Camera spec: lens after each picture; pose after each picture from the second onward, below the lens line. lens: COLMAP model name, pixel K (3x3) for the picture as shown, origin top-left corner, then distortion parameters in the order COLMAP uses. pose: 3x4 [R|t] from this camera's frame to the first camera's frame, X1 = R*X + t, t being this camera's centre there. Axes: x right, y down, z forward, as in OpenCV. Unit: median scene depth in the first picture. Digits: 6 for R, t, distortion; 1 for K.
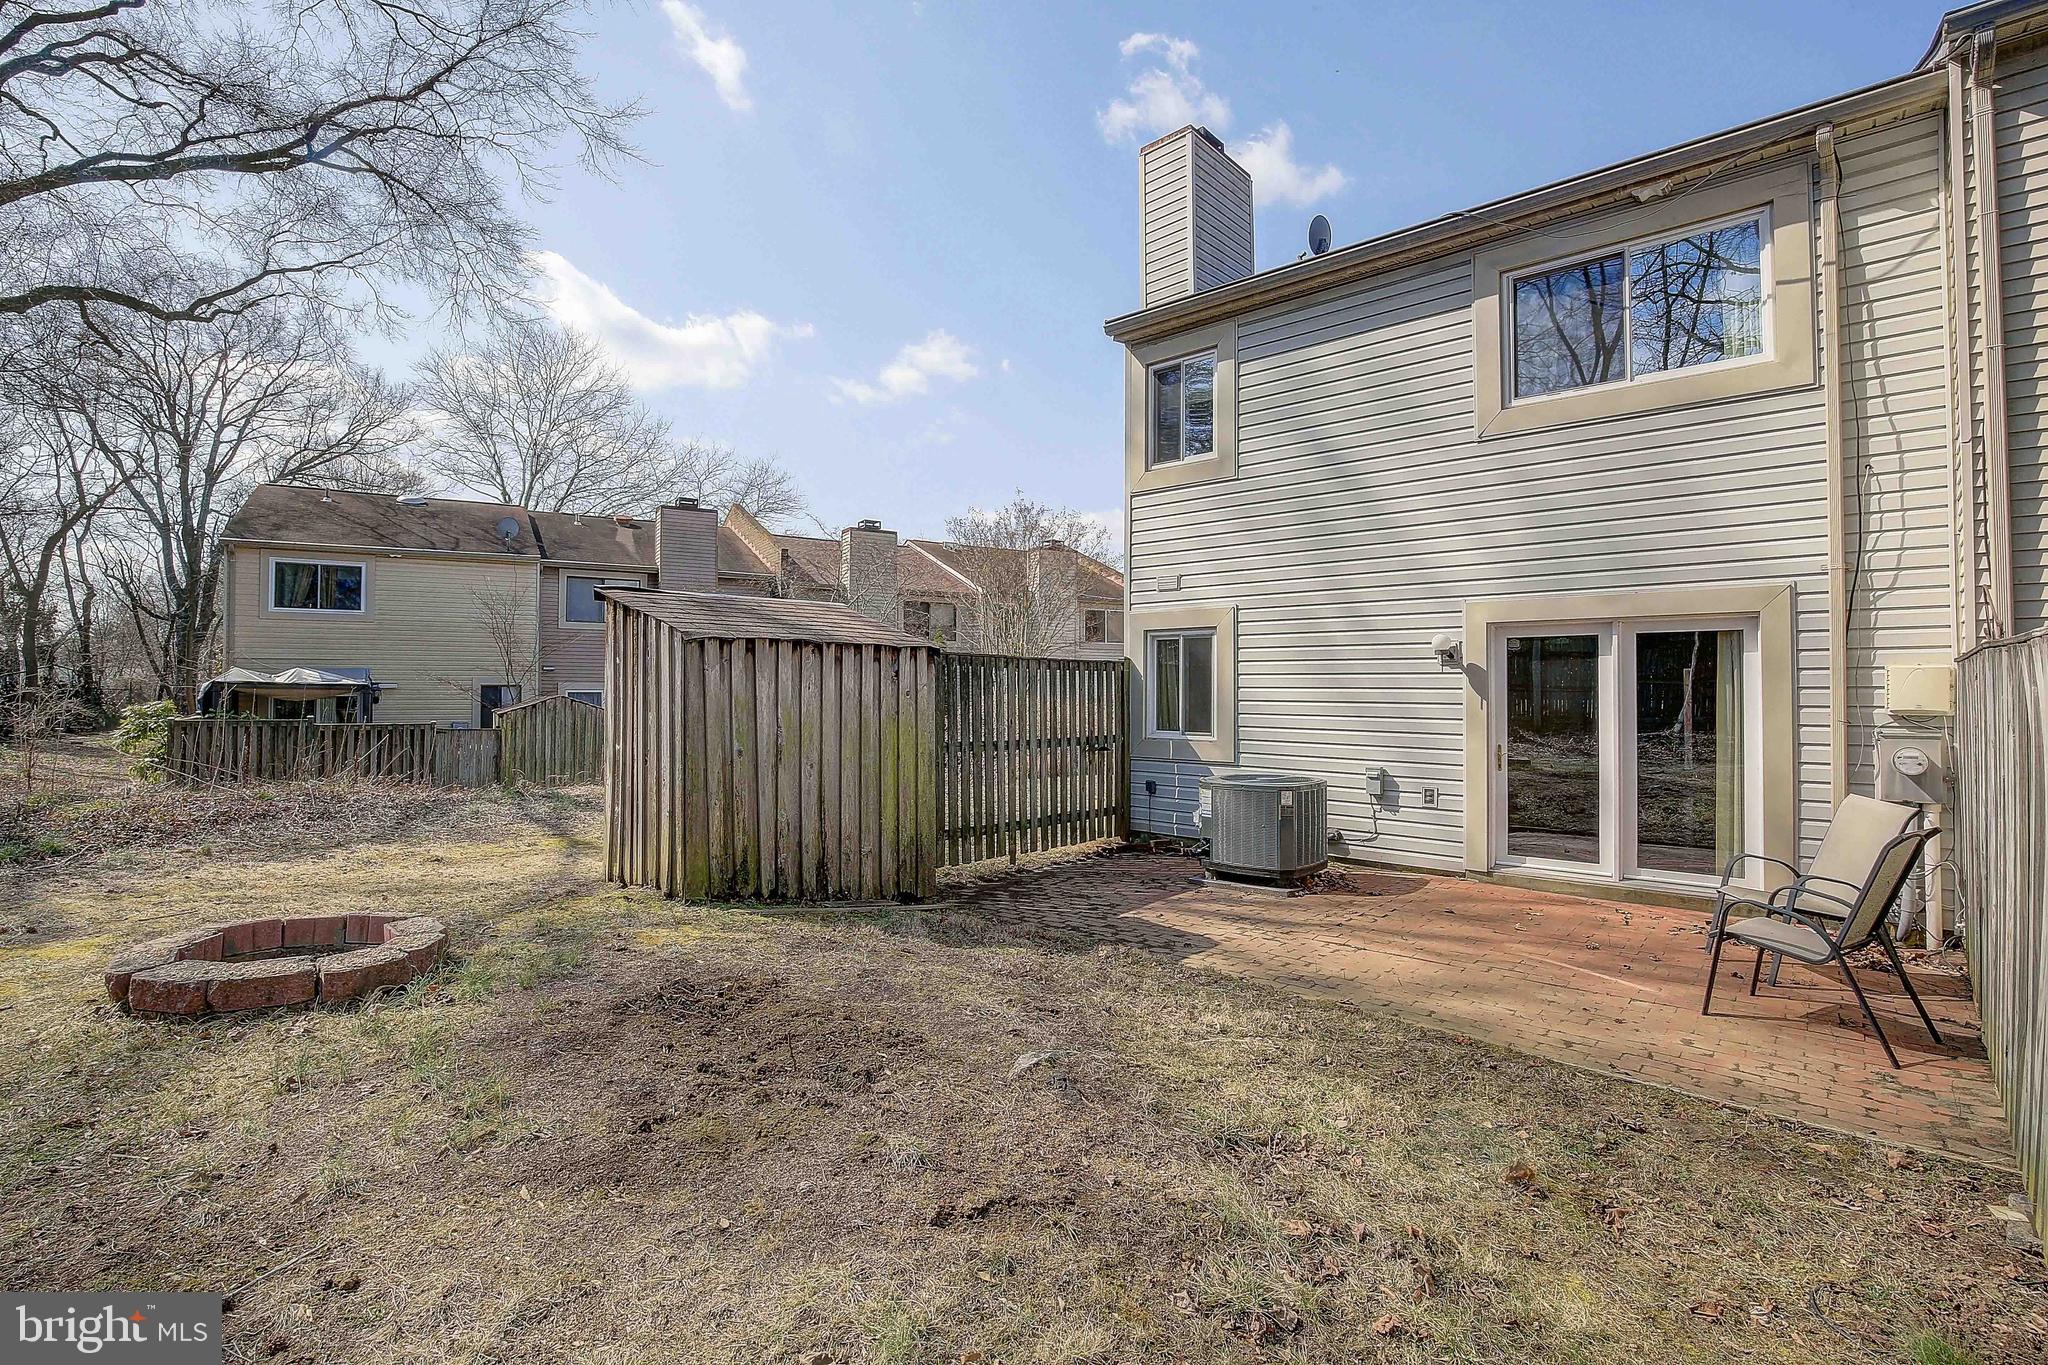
lens RADIAL K [[939.2, 0, 1018.6], [0, 939.2, 674.1], [0, 0, 1]] dist [-0.034422, 0.005980]
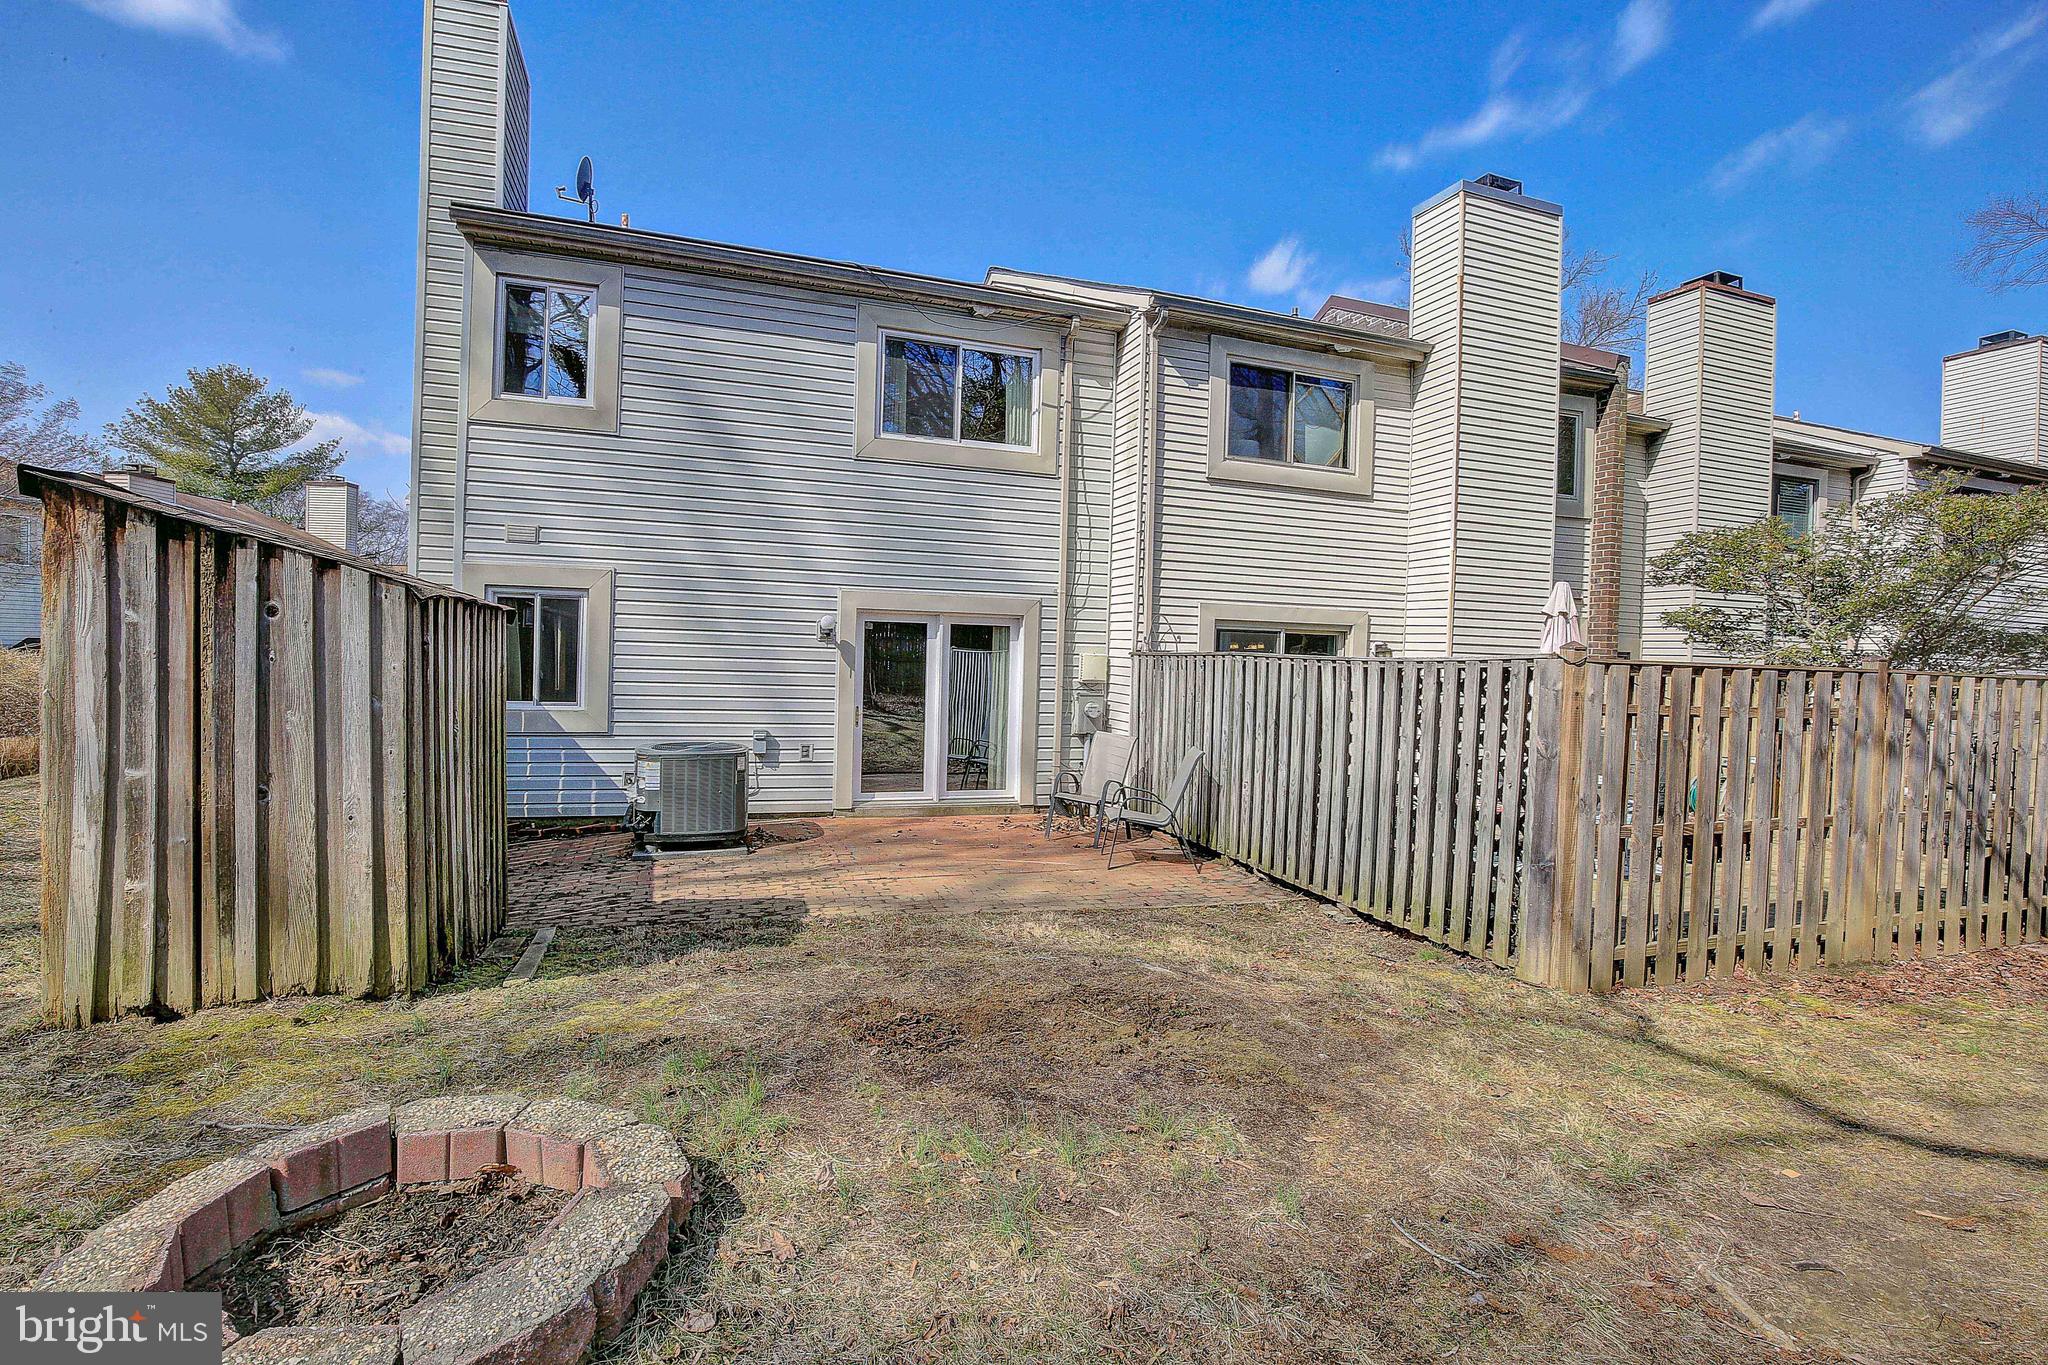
lens RADIAL K [[939.2, 0, 1008.3], [0, 939.2, 670.6], [0, 0, 1]] dist [-0.034422, 0.005980]
pose [[0.482200, -0.004280, 0.876051, -0.495634], [-0.041609, 0.998748, 0.027782, -0.015294], [-0.875072, -0.049848, 0.481418, 0.222009]]
